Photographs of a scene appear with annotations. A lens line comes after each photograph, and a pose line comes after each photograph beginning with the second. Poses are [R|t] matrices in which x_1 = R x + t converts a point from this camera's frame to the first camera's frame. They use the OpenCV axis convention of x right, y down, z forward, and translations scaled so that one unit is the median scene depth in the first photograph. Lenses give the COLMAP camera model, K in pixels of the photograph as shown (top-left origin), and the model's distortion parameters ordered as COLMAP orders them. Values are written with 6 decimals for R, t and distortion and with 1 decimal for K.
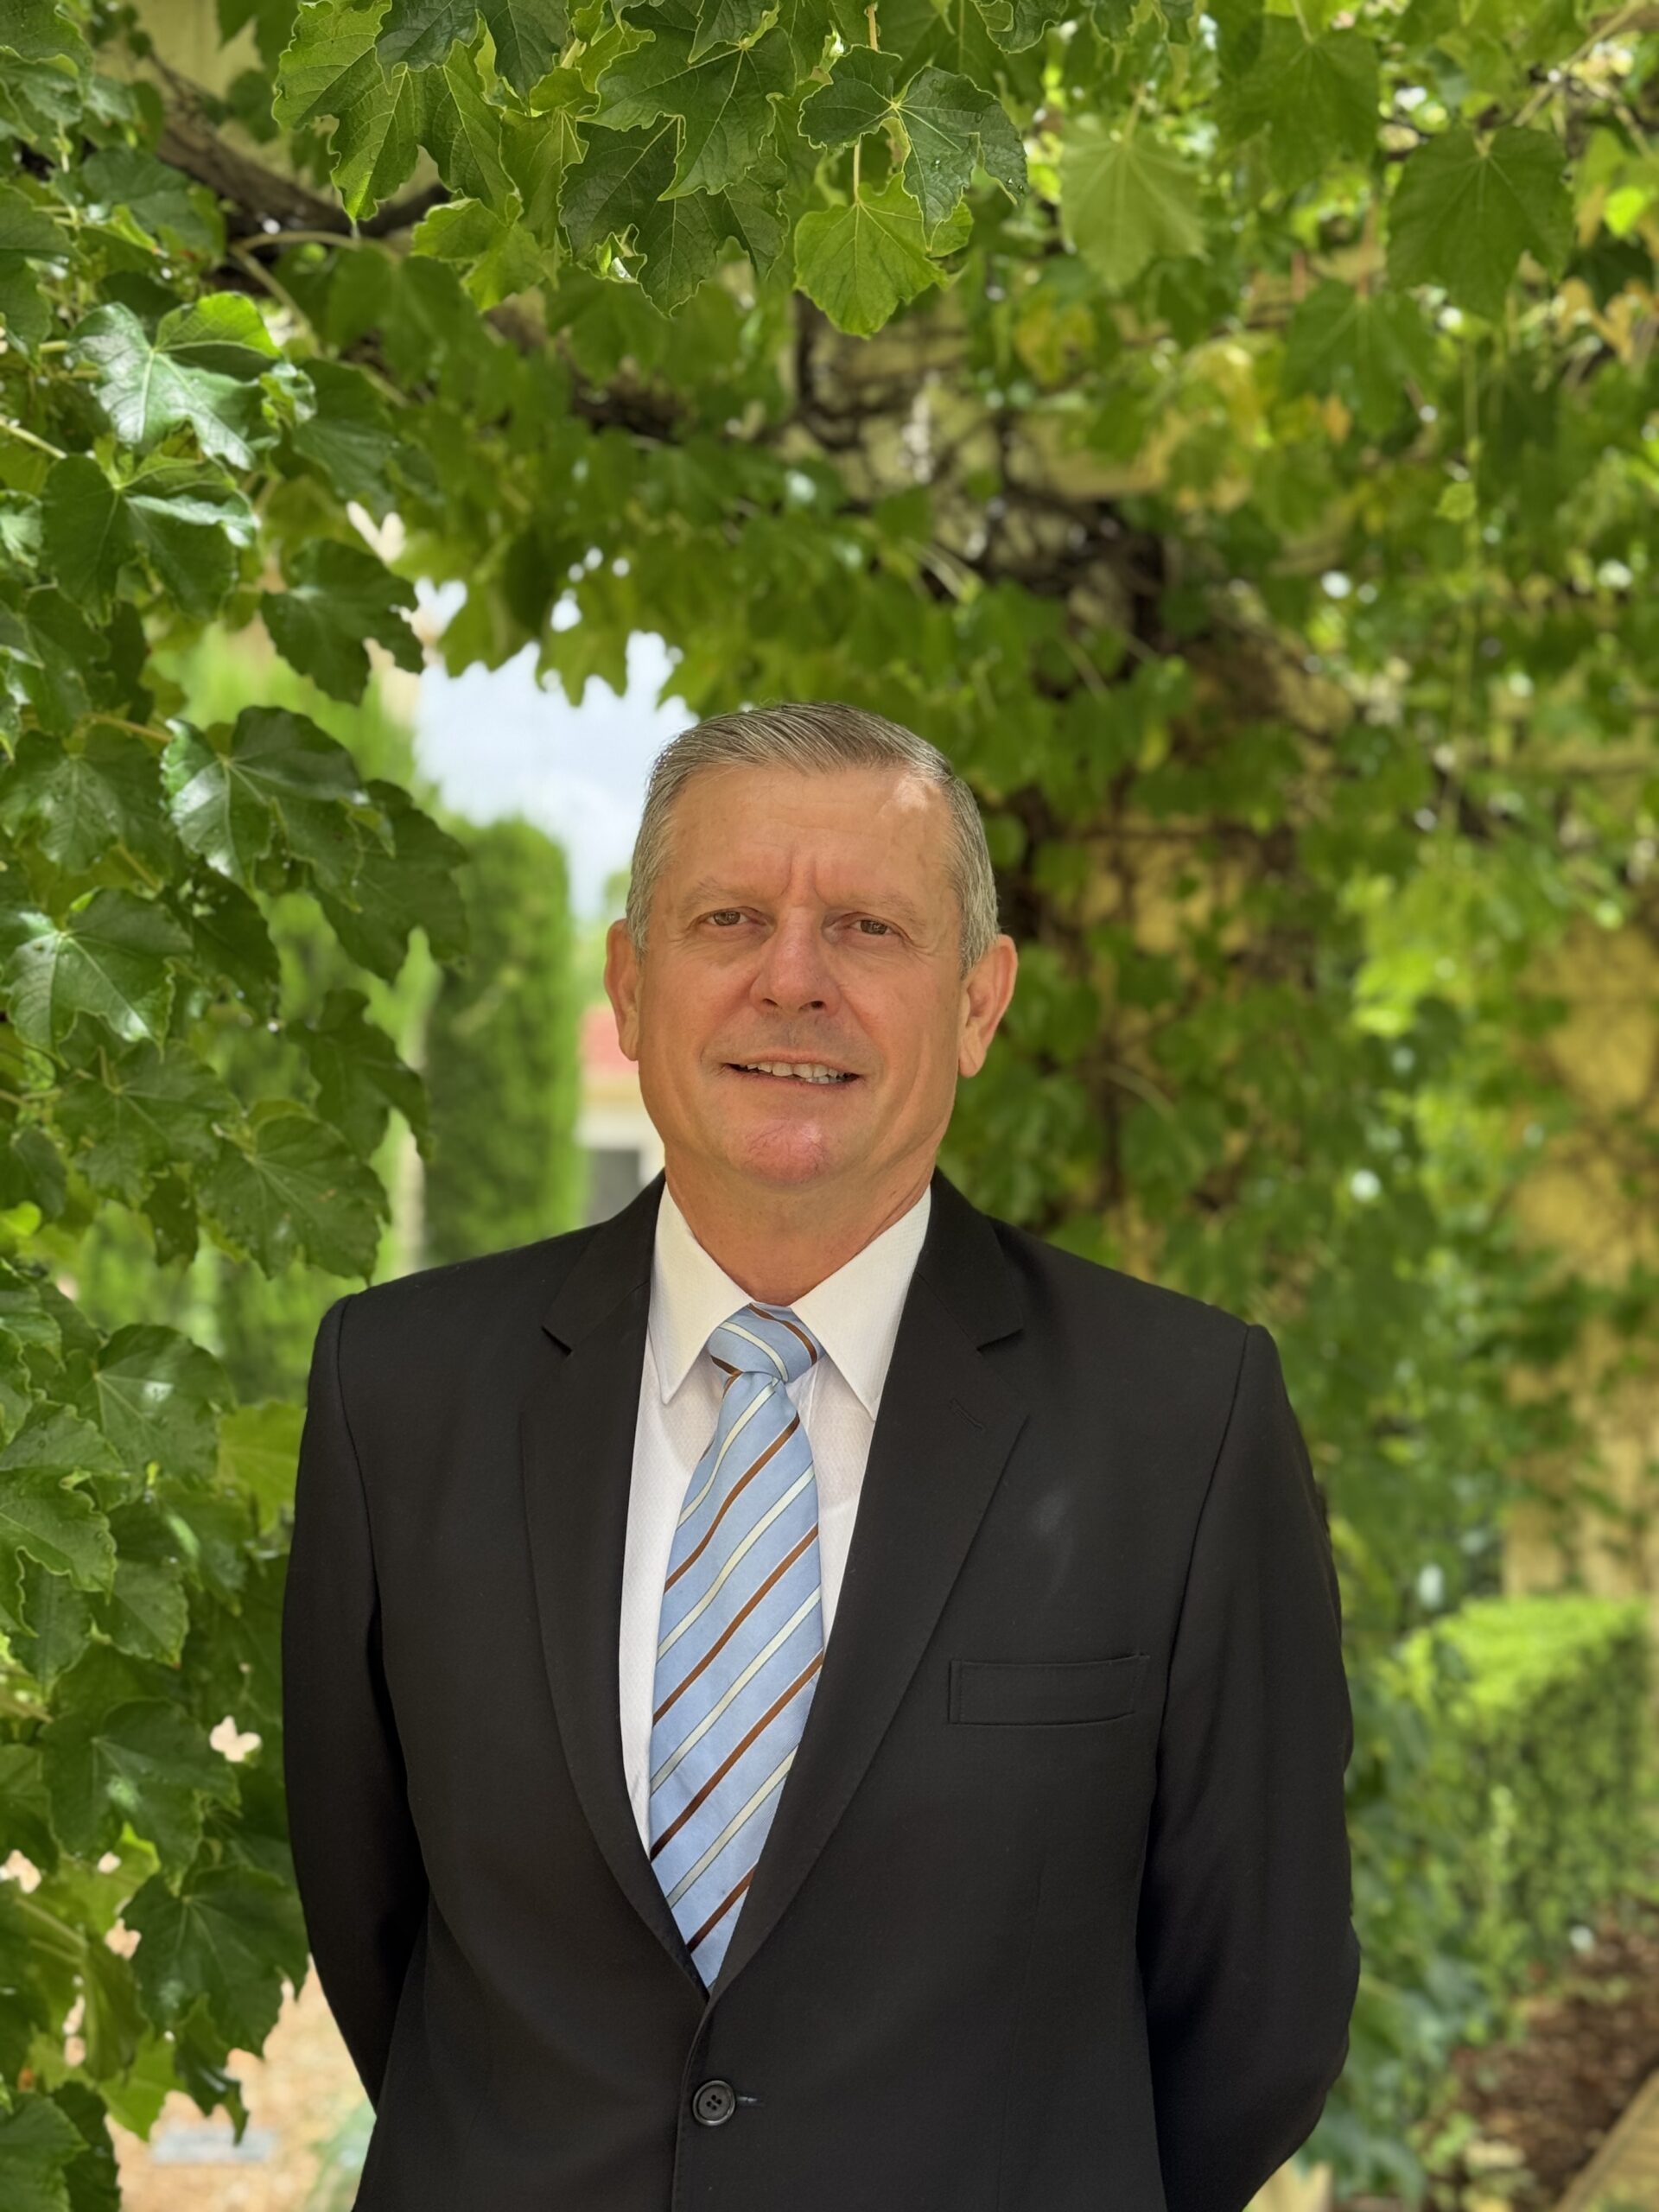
lens RADIAL K [[3108.3, 0, 846.1], [0, 3108.3, 1125.7], [0, 0, 1]] dist [0.135830, 0.000000]
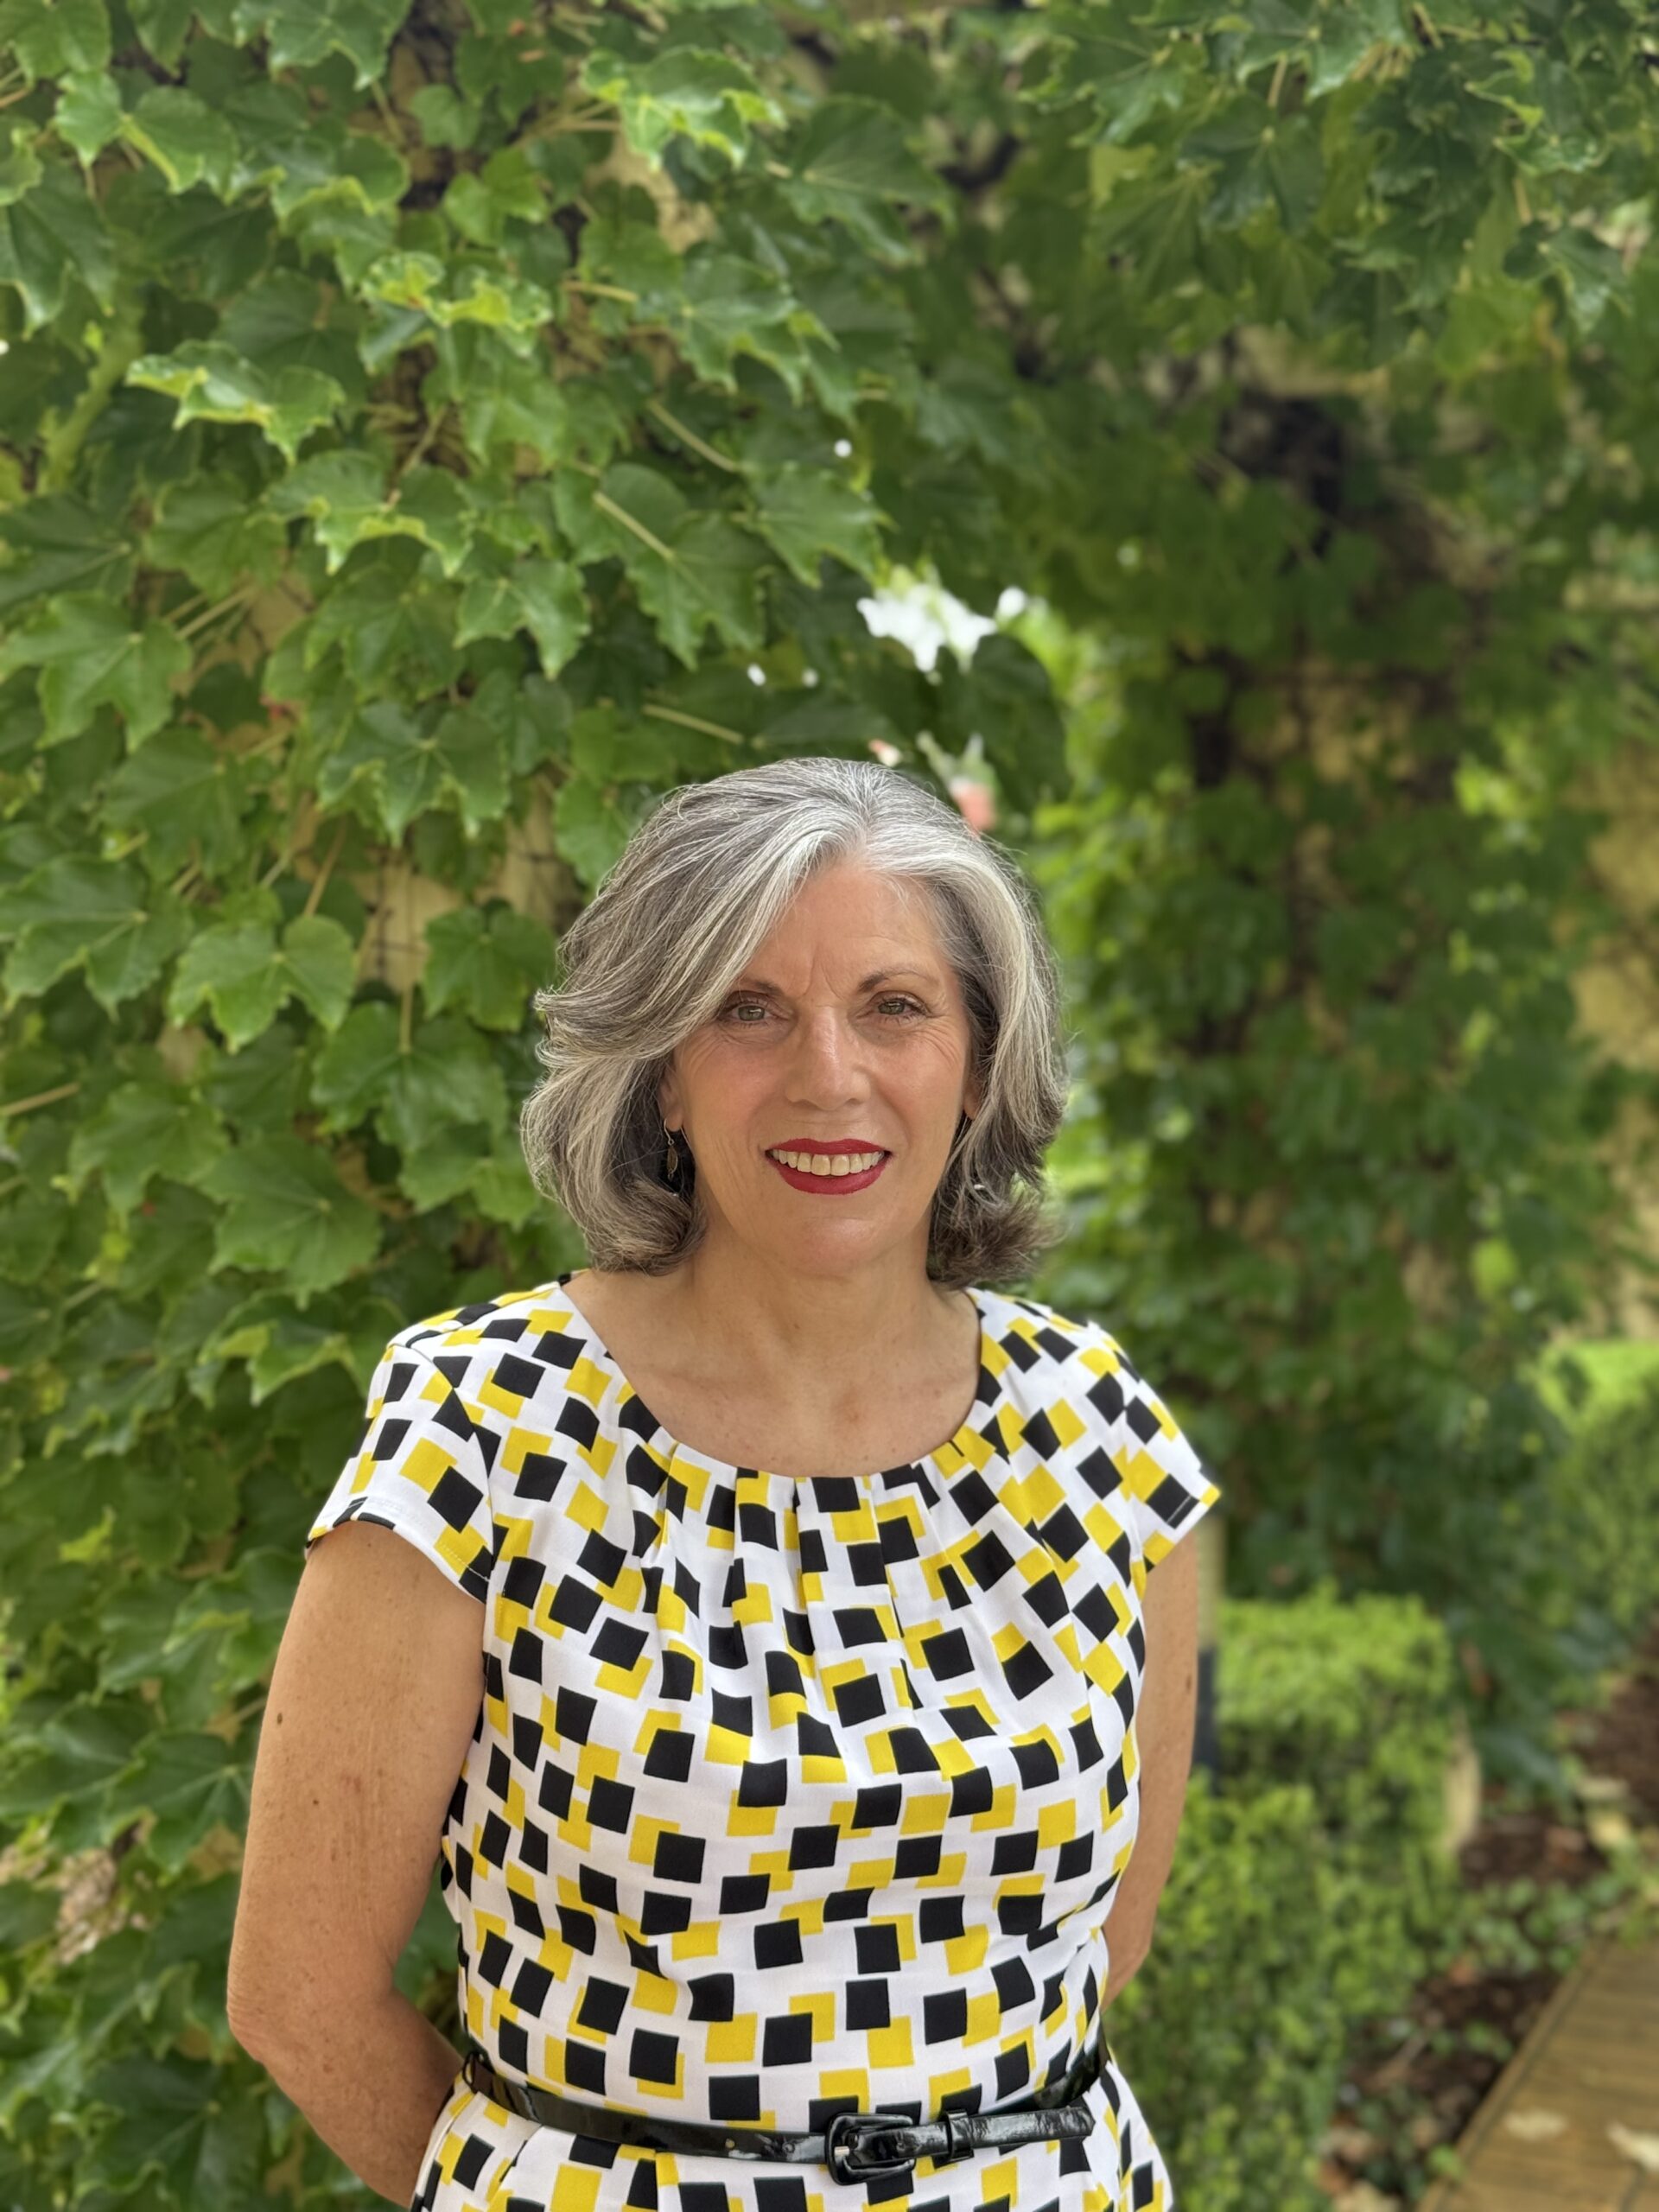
lens RADIAL K [[3108.3, 0, 824.5], [0, 3108.3, 1112.2], [0, 0, 1]] dist [0.135830, 0.000000]
pose [[0.999512, -0.021240, 0.022903, -0.170526], [0.020042, 0.998483, 0.051284, 0.007197], [-0.023958, -0.050800, 0.998421, -0.255201]]
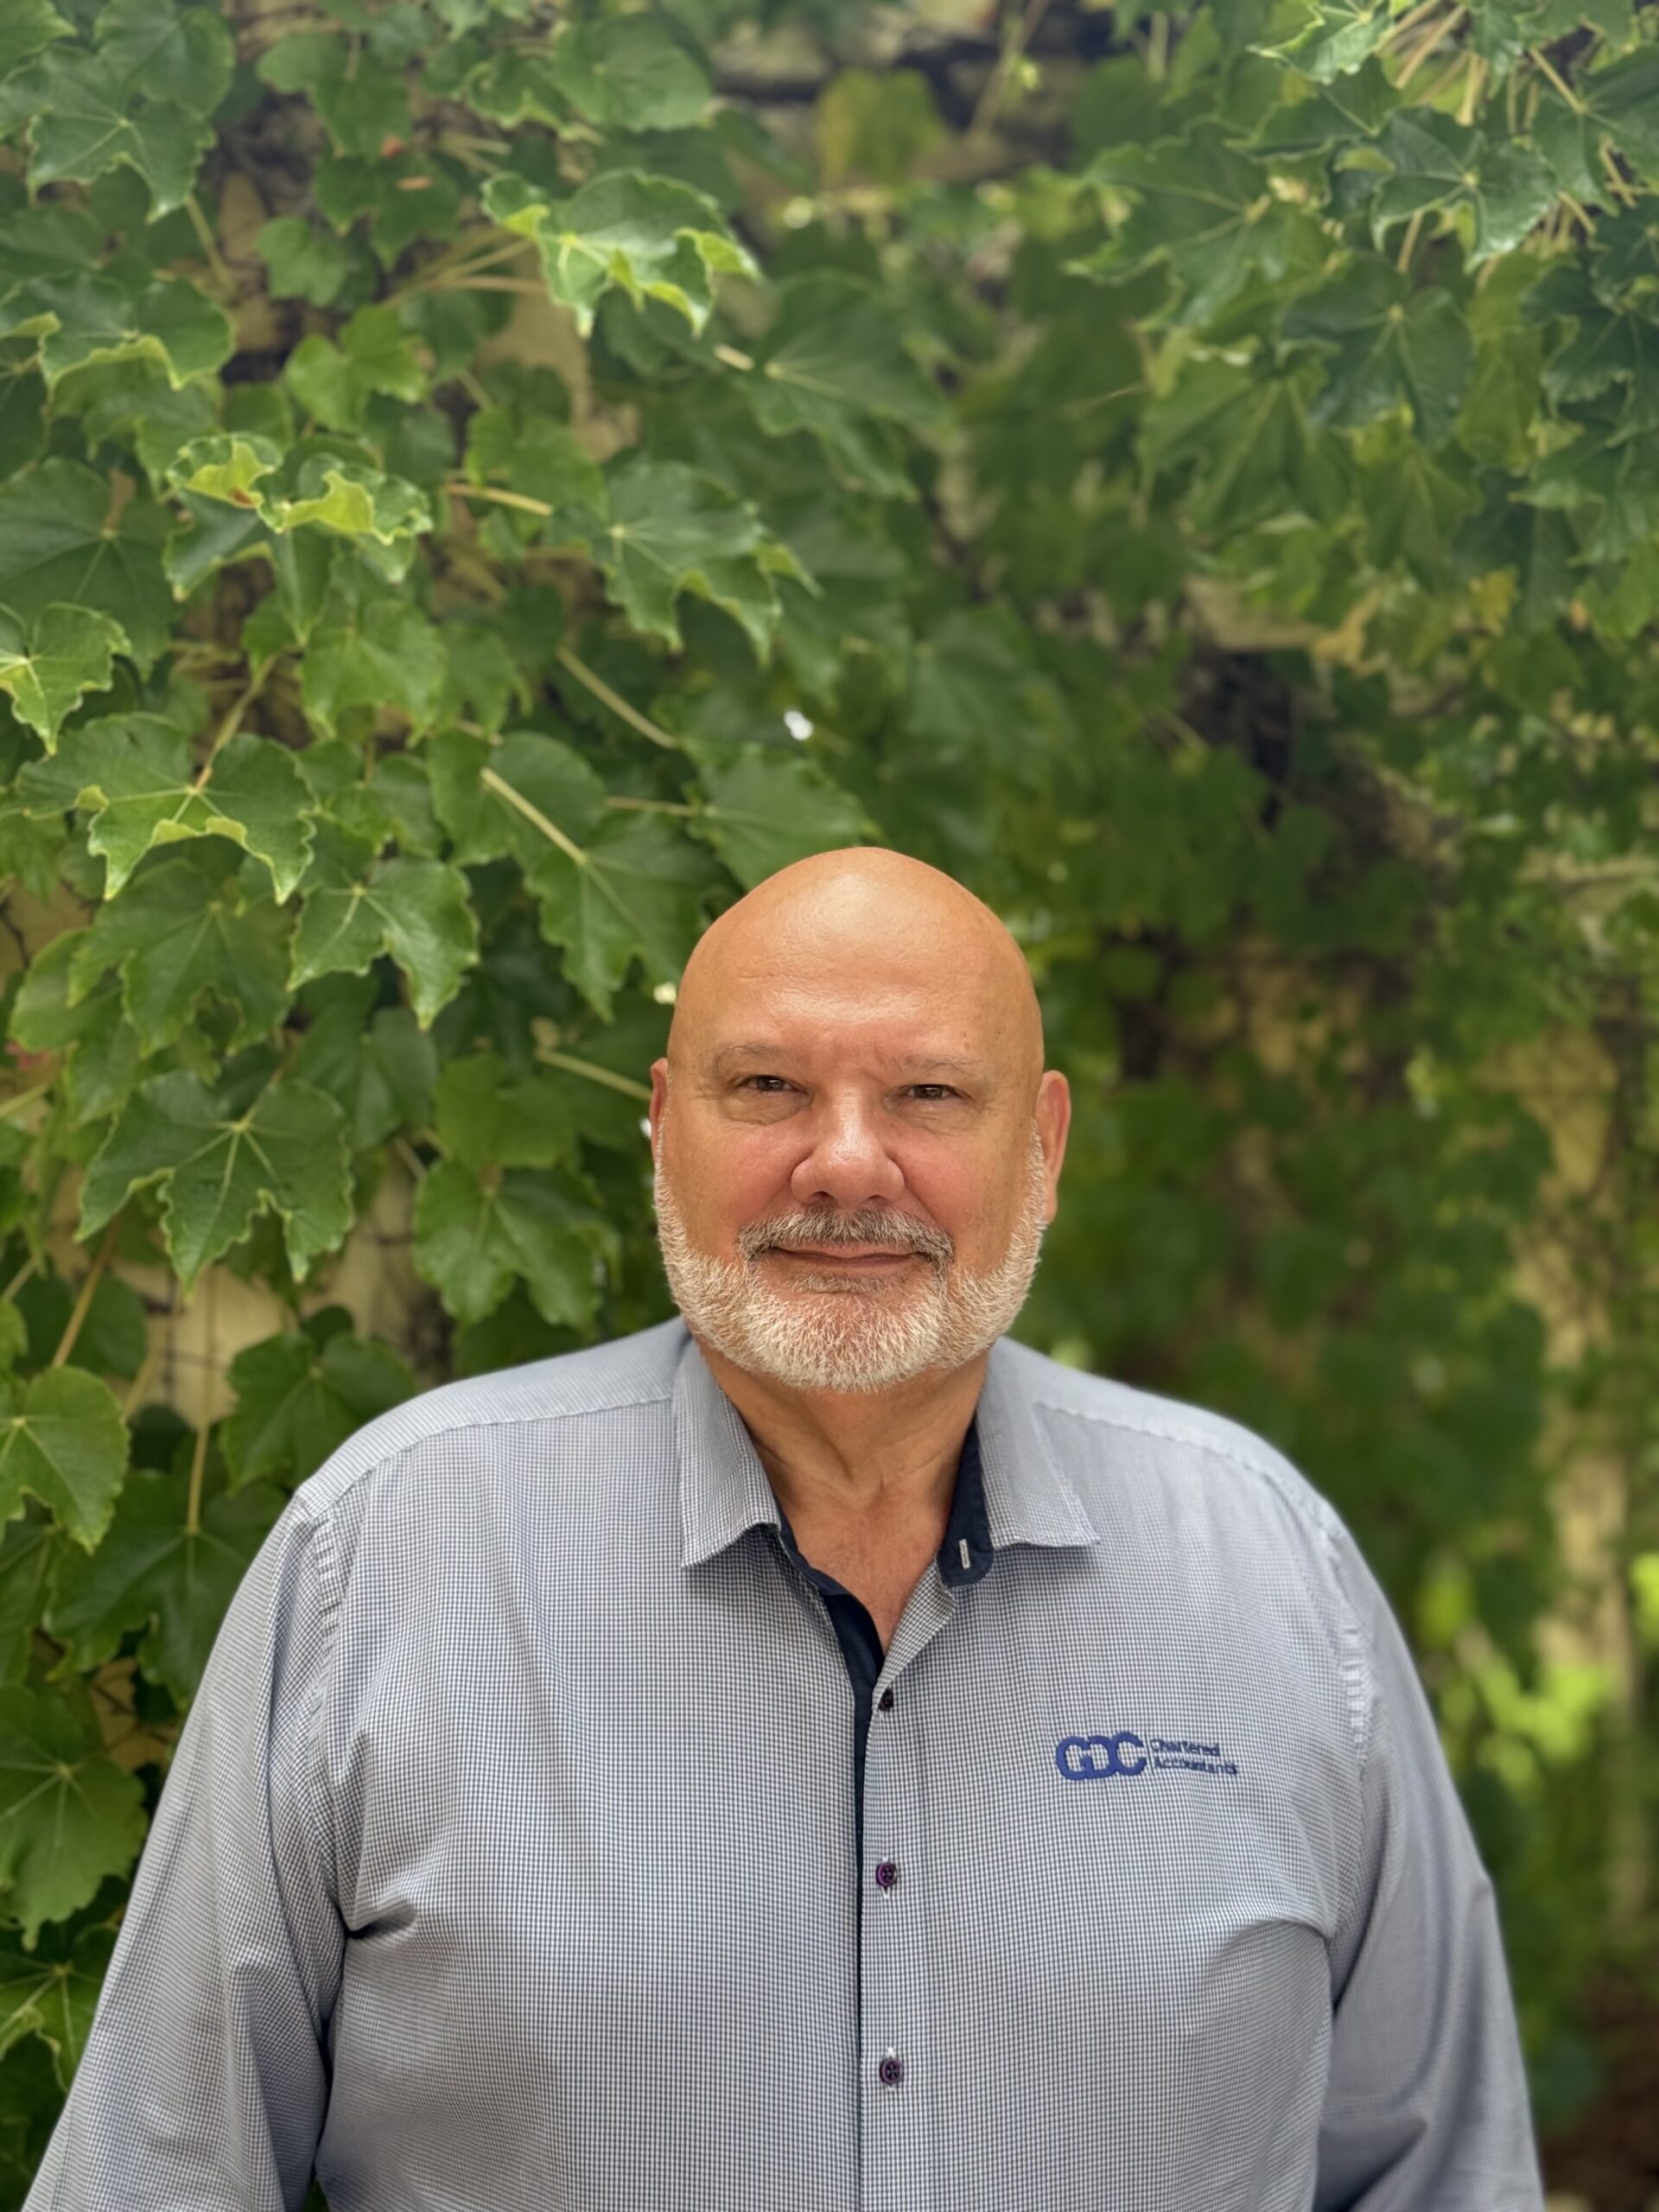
lens RADIAL K [[3108.3, 0, 818.4], [0, 3108.3, 1115.7], [0, 0, 1]] dist [0.135830, 0.000000]
pose [[0.997190, -0.001655, 0.074895, -0.186775], [0.003092, 0.999813, -0.019080, -0.029760], [-0.074850, 0.019258, 0.997009, -0.058526]]
